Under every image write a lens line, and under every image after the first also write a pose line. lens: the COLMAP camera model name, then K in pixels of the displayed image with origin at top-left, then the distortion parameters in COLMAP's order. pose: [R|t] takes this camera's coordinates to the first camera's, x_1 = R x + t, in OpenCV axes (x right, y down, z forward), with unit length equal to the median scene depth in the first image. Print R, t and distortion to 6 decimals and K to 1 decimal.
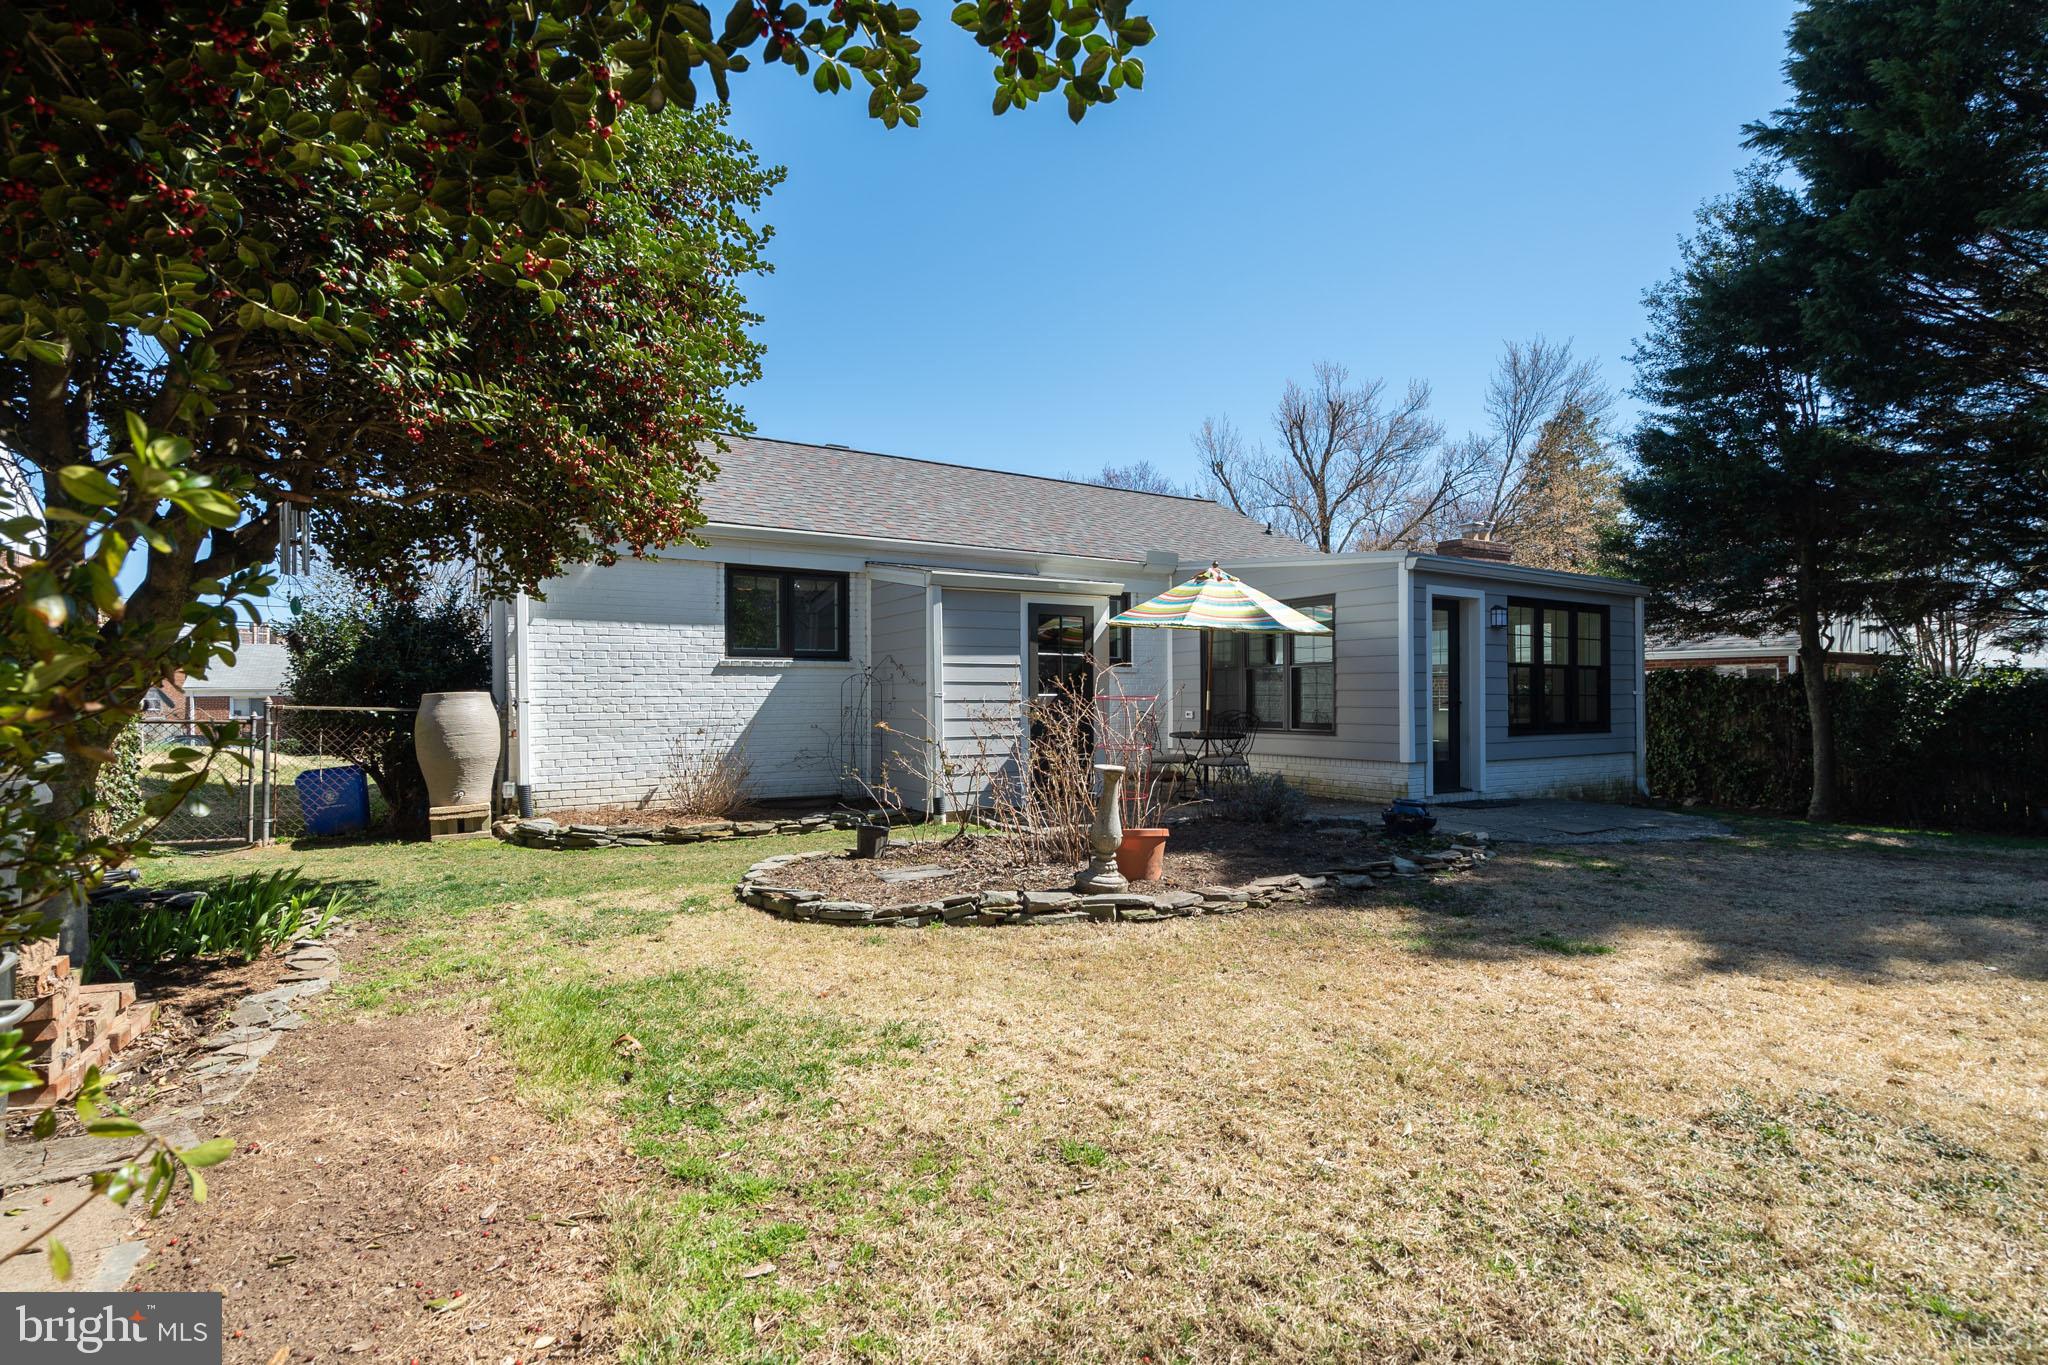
lens RADIAL K [[937.1, 0, 1009.3], [0, 937.1, 686.3], [0, 0, 1]] dist [-0.001301, 0.000226]
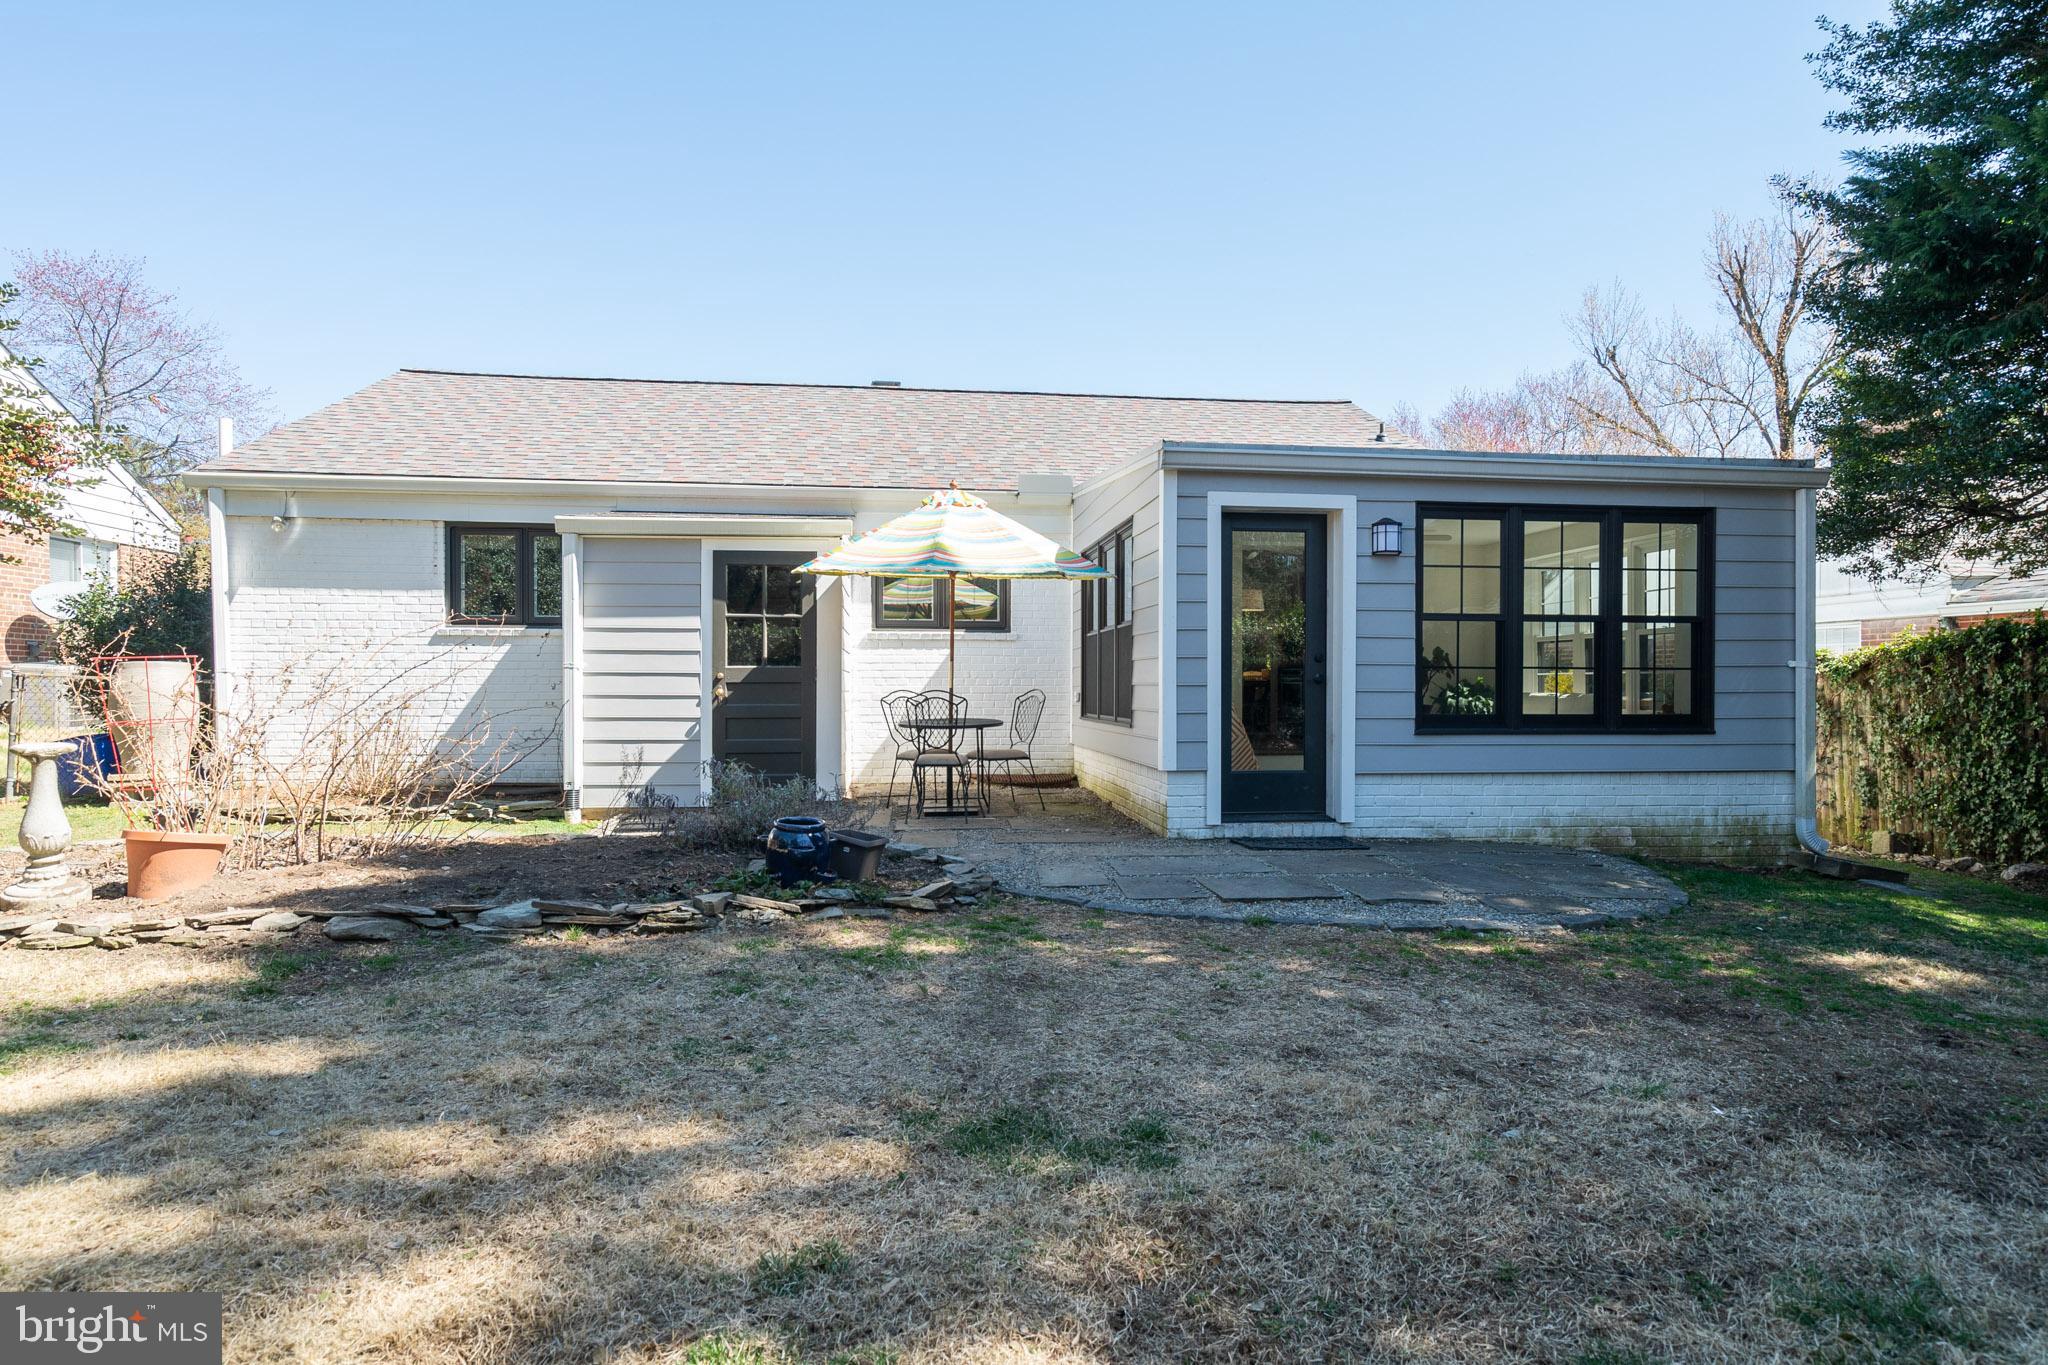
lens RADIAL K [[1064.3, 0, 1024.0], [0, 1064.3, 682.5], [0, 0, 1]] dist [0.026719, -0.000005]
pose [[0.909719, 0.004740, -0.415197, 0.626424], [0.000284, 0.999928, 0.012038, 0.011771], [0.415224, -0.011069, 0.909652, 0.286811]]
